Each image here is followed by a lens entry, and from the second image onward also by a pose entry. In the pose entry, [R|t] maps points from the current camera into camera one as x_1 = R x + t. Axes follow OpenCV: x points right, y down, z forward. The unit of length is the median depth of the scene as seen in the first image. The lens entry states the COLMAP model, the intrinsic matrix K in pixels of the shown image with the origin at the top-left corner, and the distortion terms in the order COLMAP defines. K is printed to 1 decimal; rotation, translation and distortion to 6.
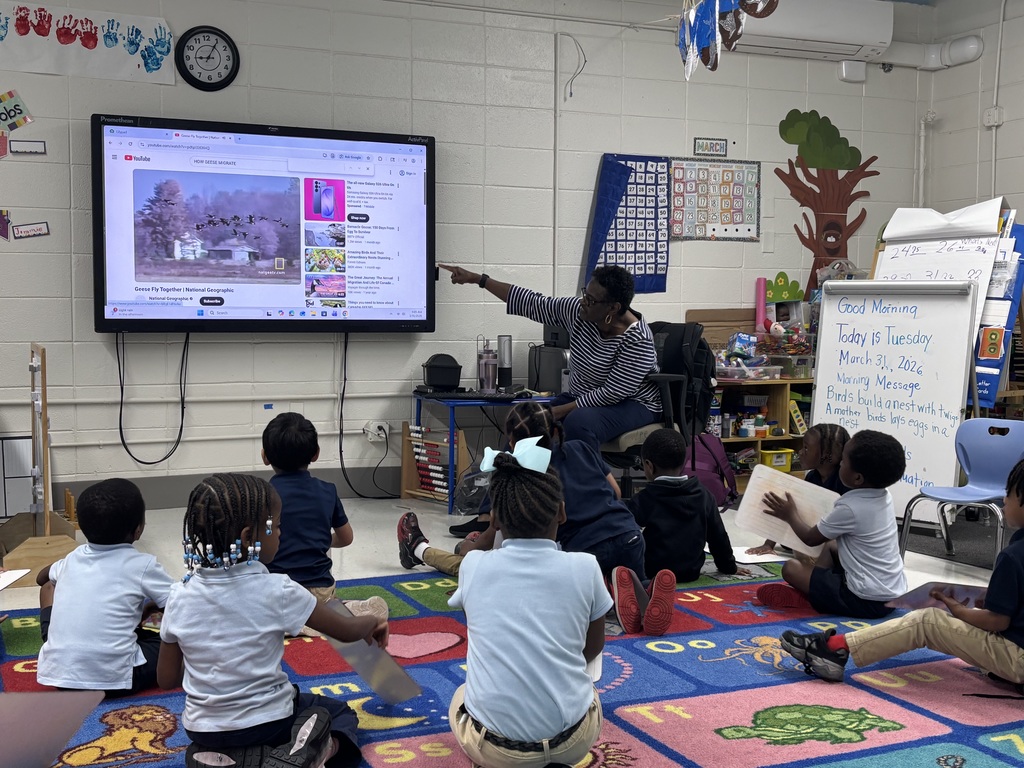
lens RADIAL K [[1246.4, 0, 510.3], [0, 1246.4, 383.0], [0, 0, 1]] dist [0.022032, 0.000000]
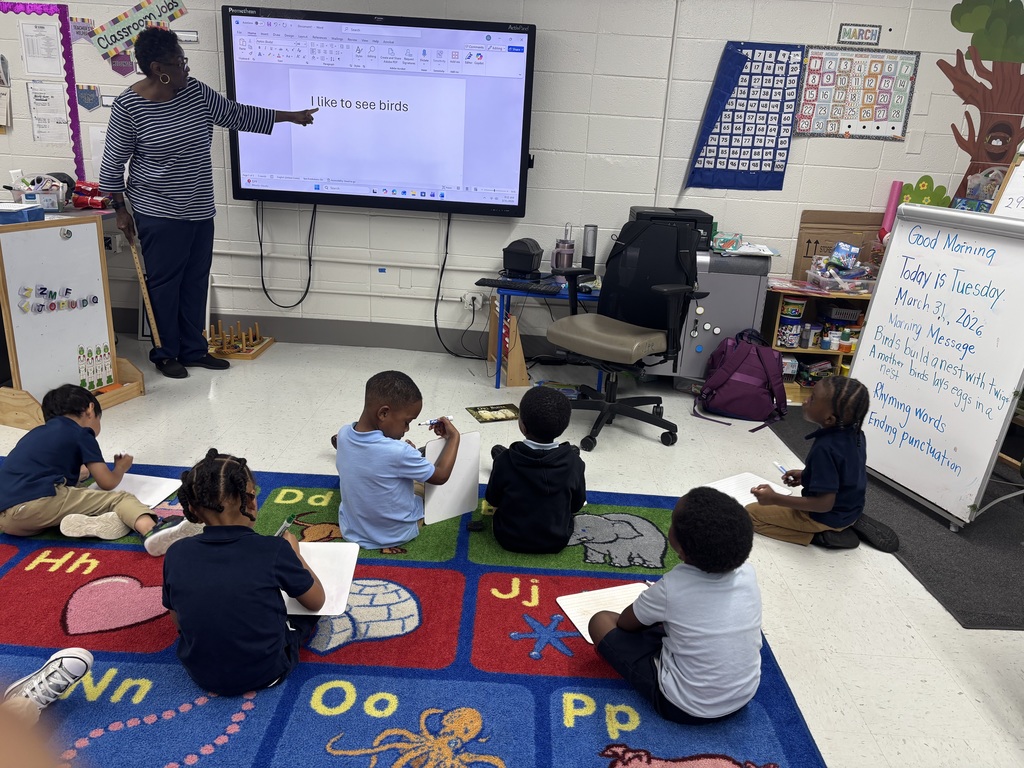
lens RADIAL K [[789.4, 0, 507.0], [0, 789.4, 388.2], [0, 0, 1]] dist [0.020280, -0.048001]
pose [[0.906174, 0.170998, -0.386792, 0.201366], [-0.076078, 0.965601, 0.248649, -0.061994], [0.416005, -0.195893, 0.888012, 0.322771]]
